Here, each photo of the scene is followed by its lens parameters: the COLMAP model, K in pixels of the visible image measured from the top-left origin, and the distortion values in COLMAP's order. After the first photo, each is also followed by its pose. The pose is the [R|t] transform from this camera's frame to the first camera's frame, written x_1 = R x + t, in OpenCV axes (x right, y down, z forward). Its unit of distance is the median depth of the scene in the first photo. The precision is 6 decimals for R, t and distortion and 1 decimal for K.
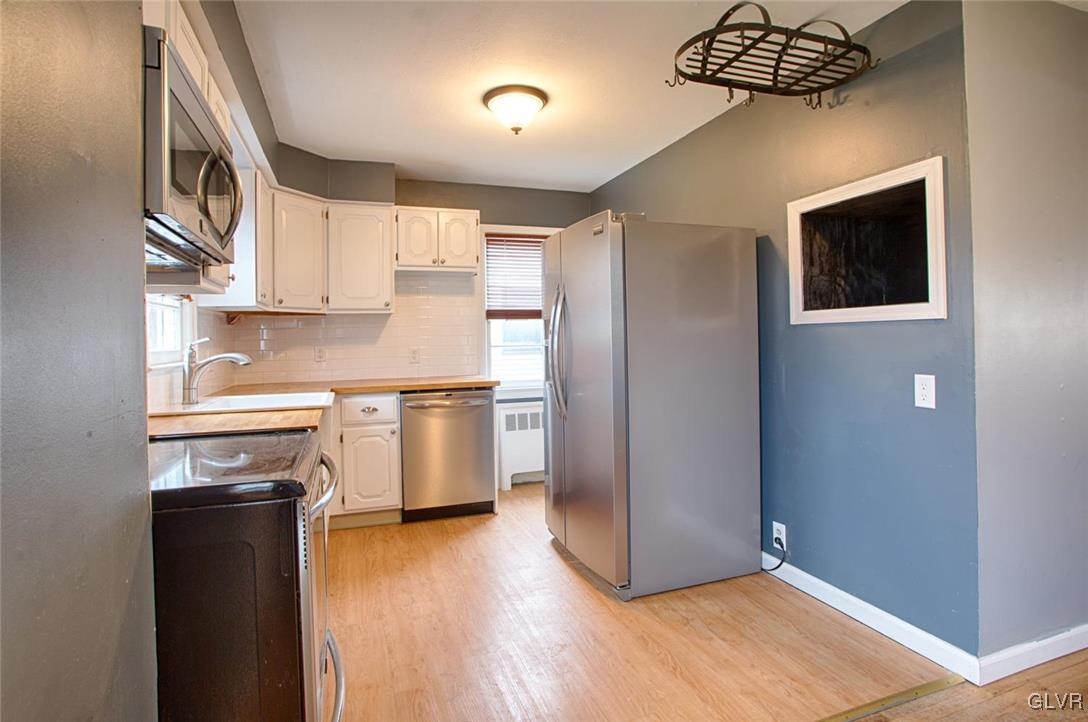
lens RADIAL K [[564.0, 0, 542.5], [0, 564.0, 351.6], [0, 0, 1]] dist [-0.063366, 0.008572]
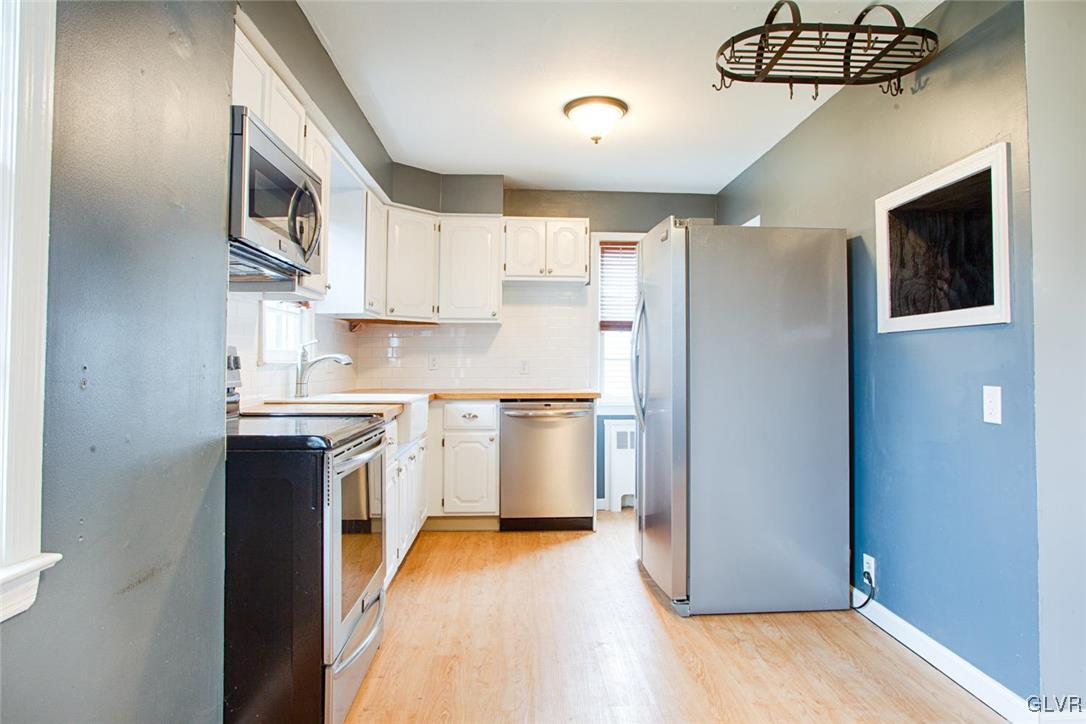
lens RADIAL K [[648.0, 0, 540.9], [0, 648.0, 363.0], [0, 0, 1]] dist [-0.052600, 0.007045]
pose [[0.958898, 0.022018, -0.282897, 0.205815], [-0.027485, 0.999504, -0.015369, 0.029422], [0.282418, 0.022513, 0.959027, -0.141966]]
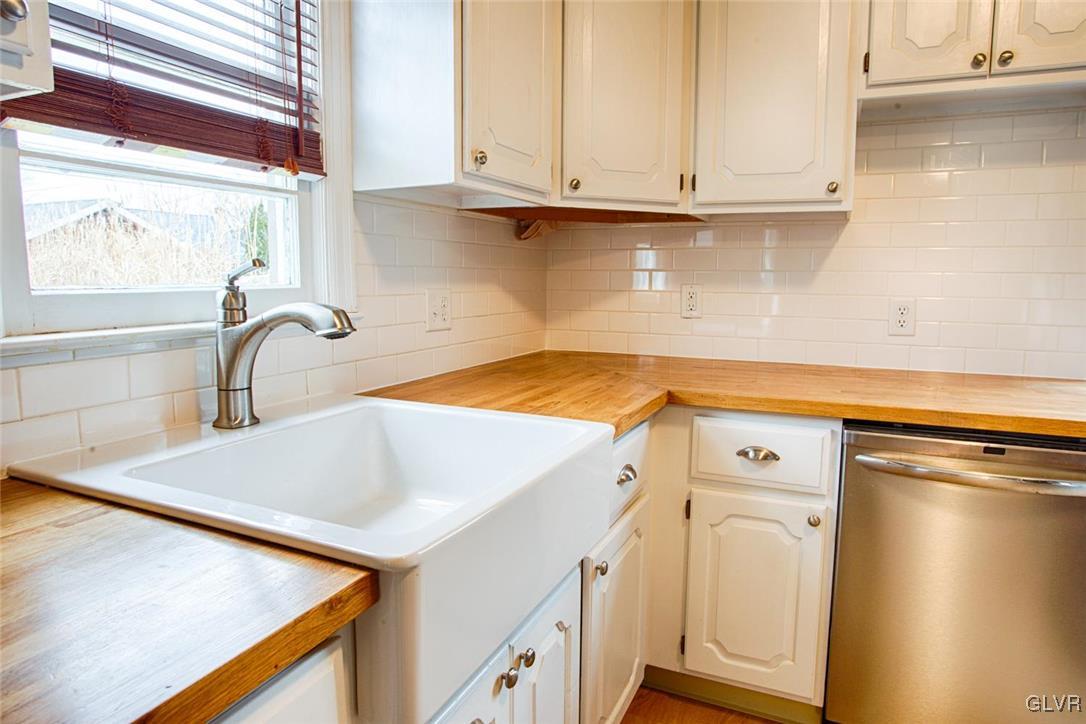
lens RADIAL K [[648.0, 0, 553.8], [0, 648.0, 335.7], [0, 0, 1]] dist [-0.052600, 0.007045]
pose [[0.733111, 0.088645, -0.674307, -0.161036], [-0.036869, 0.995191, 0.090745, -0.020333], [0.679109, -0.041665, 0.732854, 0.795141]]
